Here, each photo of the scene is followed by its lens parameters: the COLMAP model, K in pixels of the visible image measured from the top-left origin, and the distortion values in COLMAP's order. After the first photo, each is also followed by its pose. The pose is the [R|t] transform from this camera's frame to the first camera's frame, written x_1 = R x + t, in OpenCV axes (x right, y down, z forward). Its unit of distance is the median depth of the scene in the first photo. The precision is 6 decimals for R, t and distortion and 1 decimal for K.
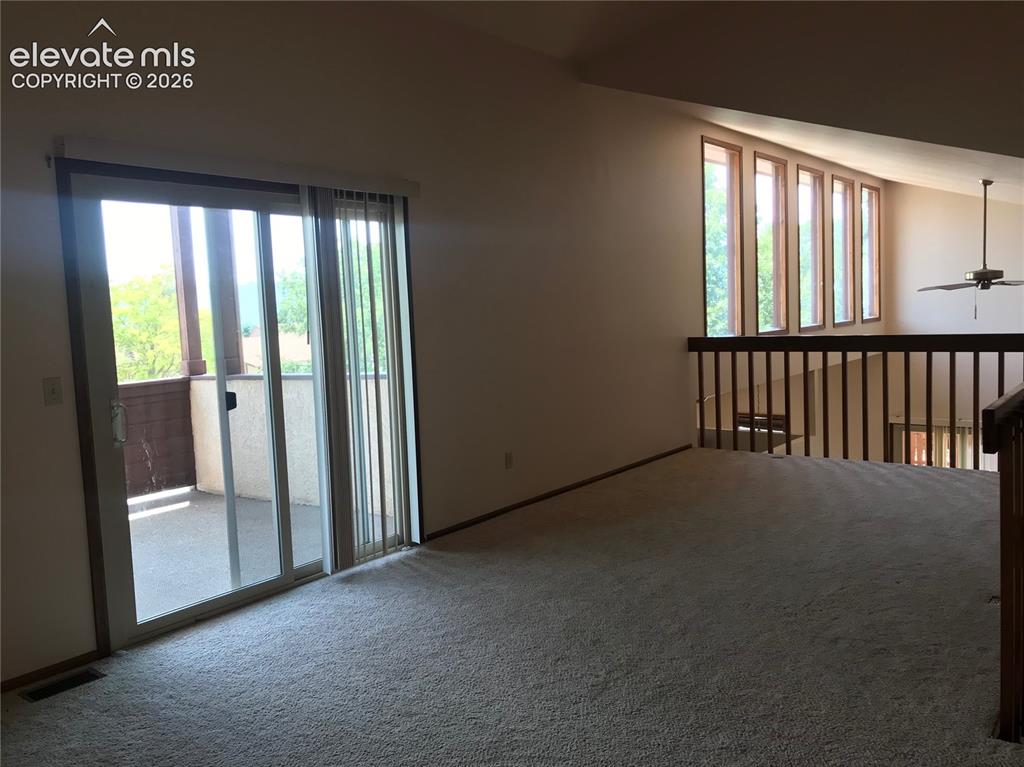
lens RADIAL K [[811.8, 0, 511.2], [0, 811.8, 386.7], [0, 0, 1]] dist [0.075458, -0.148656]
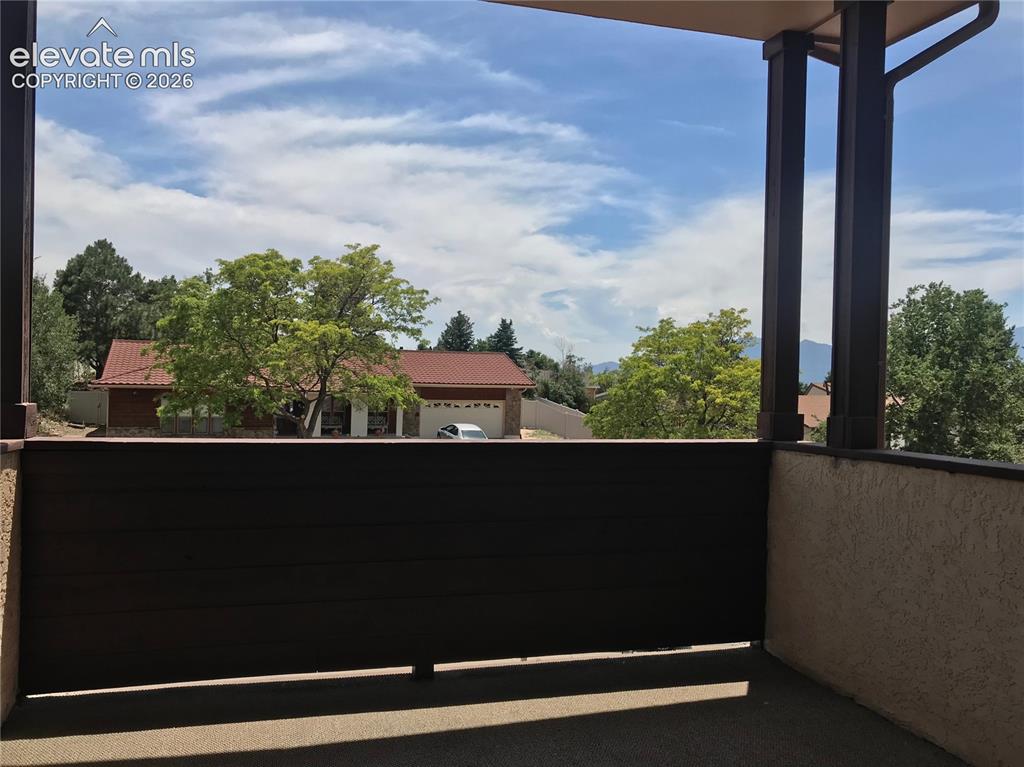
lens RADIAL K [[811.8, 0, 511.2], [0, 811.8, 386.7], [0, 0, 1]] dist [0.075458, -0.148656]
pose [[0.796918, 0.069271, -0.600102, -0.182314], [-0.111139, 0.993259, -0.032935, -0.010651], [0.593775, 0.092941, 0.799245, 0.401778]]
